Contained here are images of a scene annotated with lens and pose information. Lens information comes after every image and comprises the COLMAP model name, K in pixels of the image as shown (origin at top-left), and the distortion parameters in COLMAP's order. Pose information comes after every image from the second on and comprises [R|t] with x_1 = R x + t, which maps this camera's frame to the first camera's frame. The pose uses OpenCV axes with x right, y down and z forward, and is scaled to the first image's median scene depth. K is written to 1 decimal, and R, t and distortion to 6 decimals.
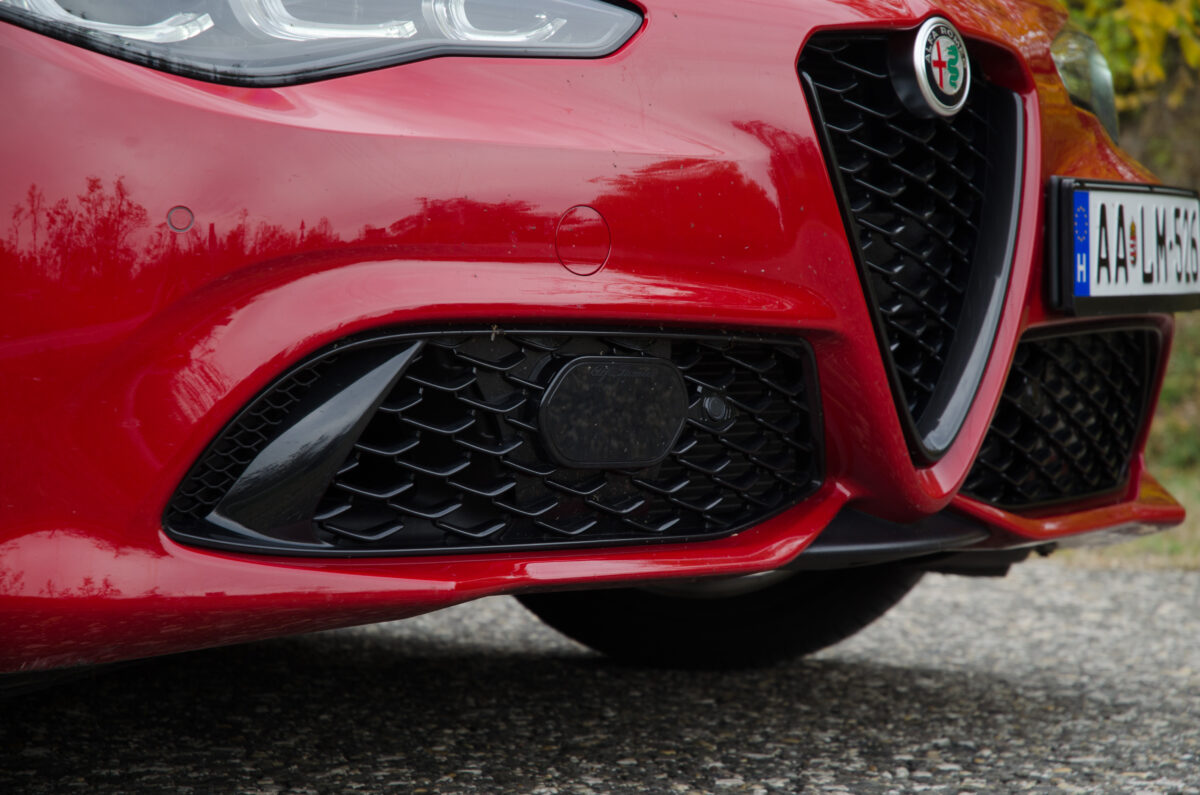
lens RADIAL K [[3628.7, 0, 600.0], [0, 3628.7, 397.5], [0, 0, 1]] dist [0.047034, 0.315055]
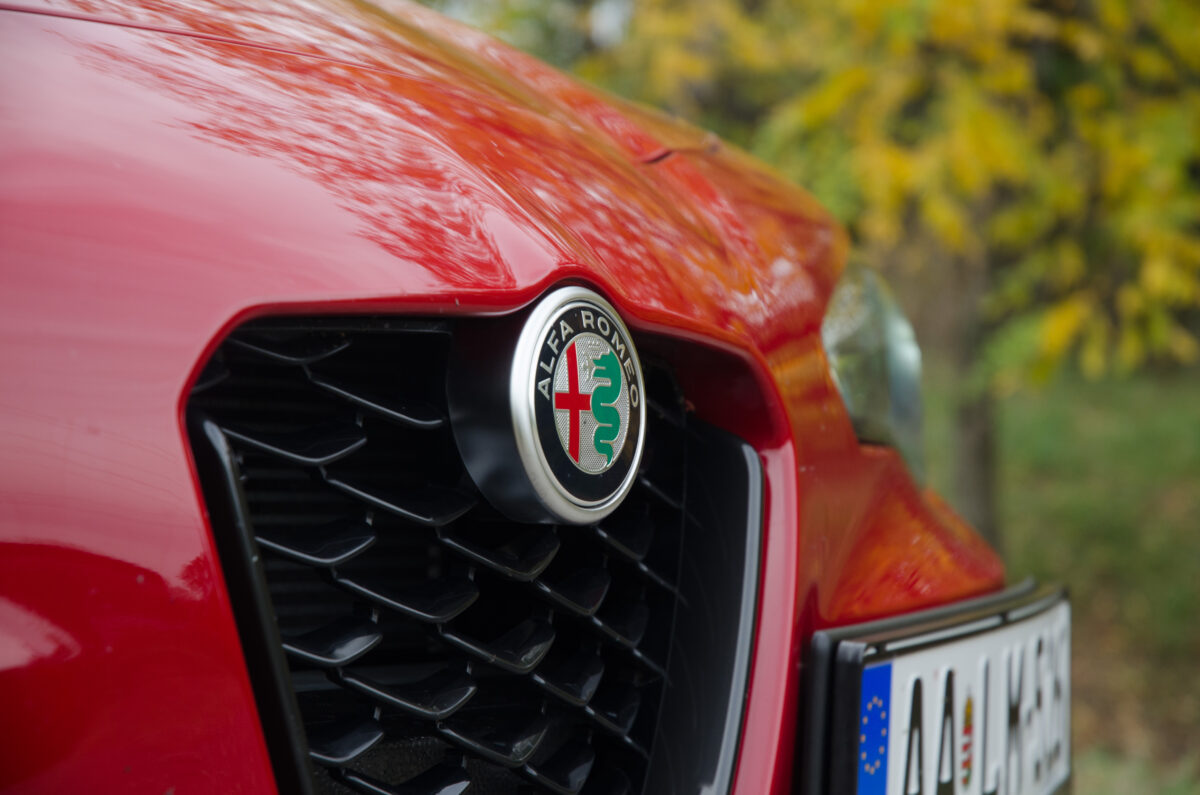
lens RADIAL K [[3265.4, 0, 600.0], [0, 3265.4, 397.5], [0, 0, 1]] dist [0.192856, 0.387255]
pose [[0.995102, 0.060535, 0.078149, 0.067165], [-0.058848, 0.997985, -0.023708, -0.083104], [-0.079426, 0.018993, 0.996660, 0.626057]]
